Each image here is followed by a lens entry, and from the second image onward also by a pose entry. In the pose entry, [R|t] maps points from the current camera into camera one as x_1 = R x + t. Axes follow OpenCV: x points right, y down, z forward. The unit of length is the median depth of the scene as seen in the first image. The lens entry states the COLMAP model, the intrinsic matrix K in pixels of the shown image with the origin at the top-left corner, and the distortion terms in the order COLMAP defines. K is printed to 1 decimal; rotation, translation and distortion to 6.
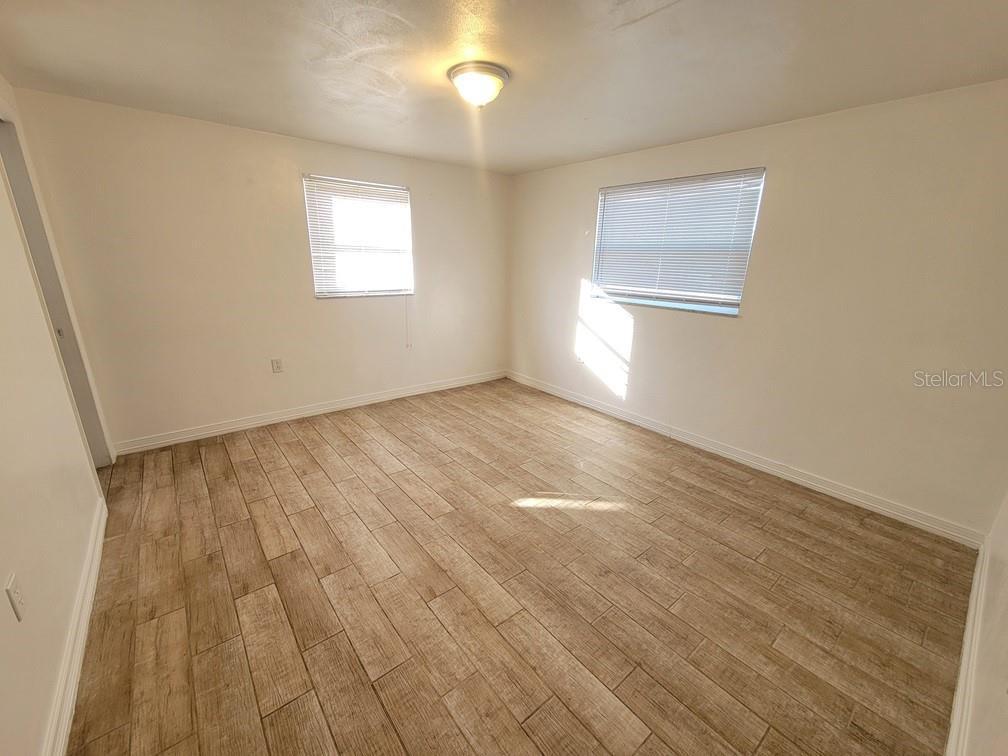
lens RADIAL K [[409.4, 0, 500.6], [0, 409.4, 378.3], [0, 0, 1]] dist [0.003110, 0.001014]
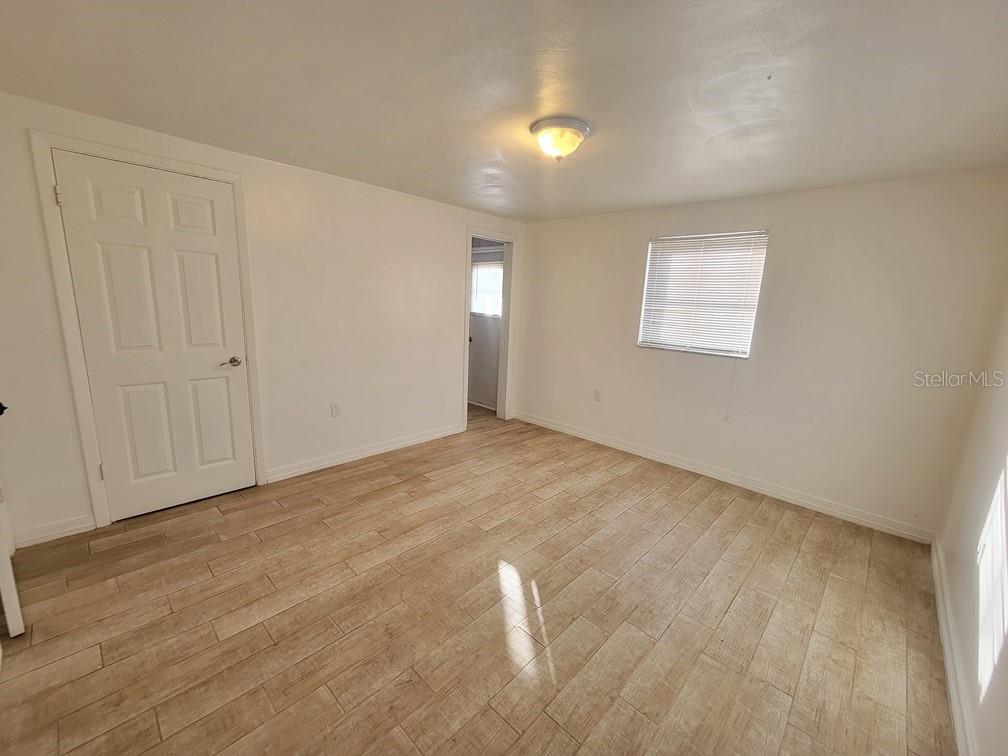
lens RADIAL K [[409.4, 0, 505.0], [0, 409.4, 379.0], [0, 0, 1]] dist [0.003110, 0.001014]
pose [[0.145052, 0.174933, -0.973837, 0.725180], [-0.320337, 0.939537, 0.121058, -0.164494], [0.936133, 0.294396, 0.192319, 0.604502]]
